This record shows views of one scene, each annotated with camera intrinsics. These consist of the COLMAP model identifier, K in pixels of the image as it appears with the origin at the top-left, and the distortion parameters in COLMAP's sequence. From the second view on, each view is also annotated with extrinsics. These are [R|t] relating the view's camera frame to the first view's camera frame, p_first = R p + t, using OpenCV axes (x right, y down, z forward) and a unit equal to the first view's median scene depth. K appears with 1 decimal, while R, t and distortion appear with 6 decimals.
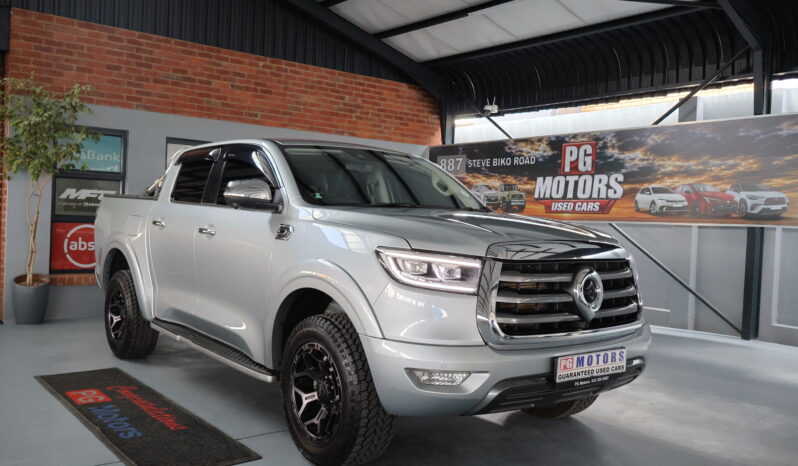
lens RADIAL K [[693.1, 0, 372.7], [0, 693.1, 241.8], [0, 0, 1]] dist [0.008341, -0.017115]
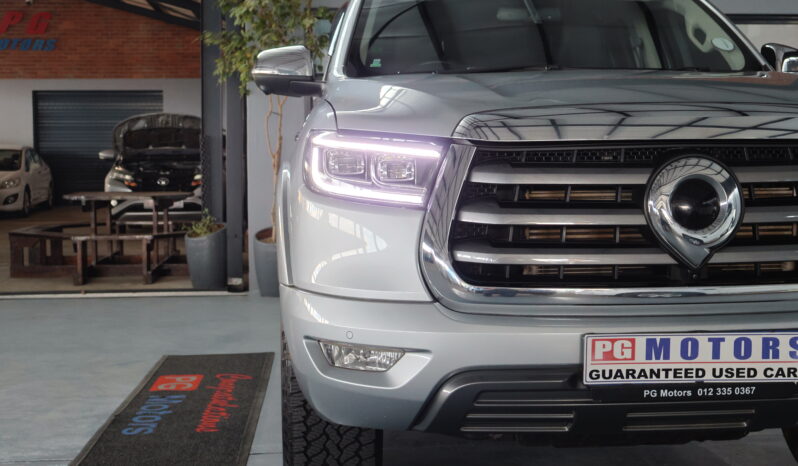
lens RADIAL K [[1146.6, 0, 399.8], [0, 1146.6, 231.1], [0, 0, 1]] dist [0.017773, 0.000000]
pose [[0.854994, -0.001224, -0.518636, 0.553742], [0.015171, 0.999628, 0.022651, 0.068420], [0.518415, -0.027235, 0.854695, 0.217011]]
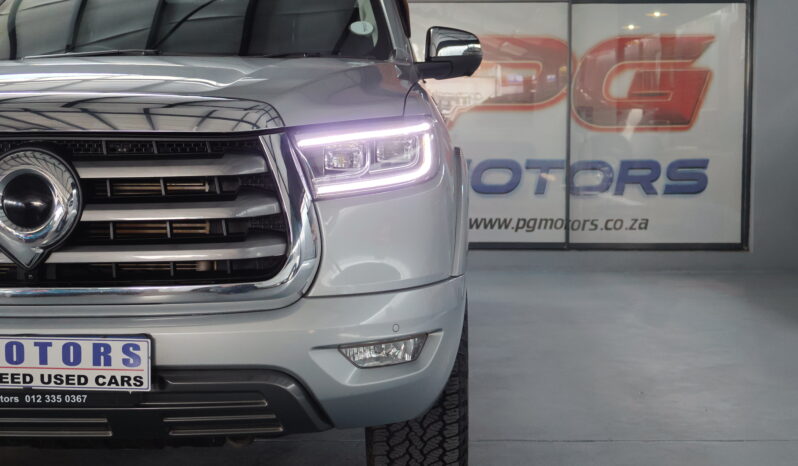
lens RADIAL K [[1230.0, 0, 398.9], [0, 1230.0, 230.2], [0, 0, 1]] dist [-0.185029, 0.000000]
pose [[0.820327, 0.009543, -0.571814, 0.971854], [0.007427, 0.999599, 0.027337, 0.070533], [0.571846, -0.026673, 0.819927, 0.496080]]
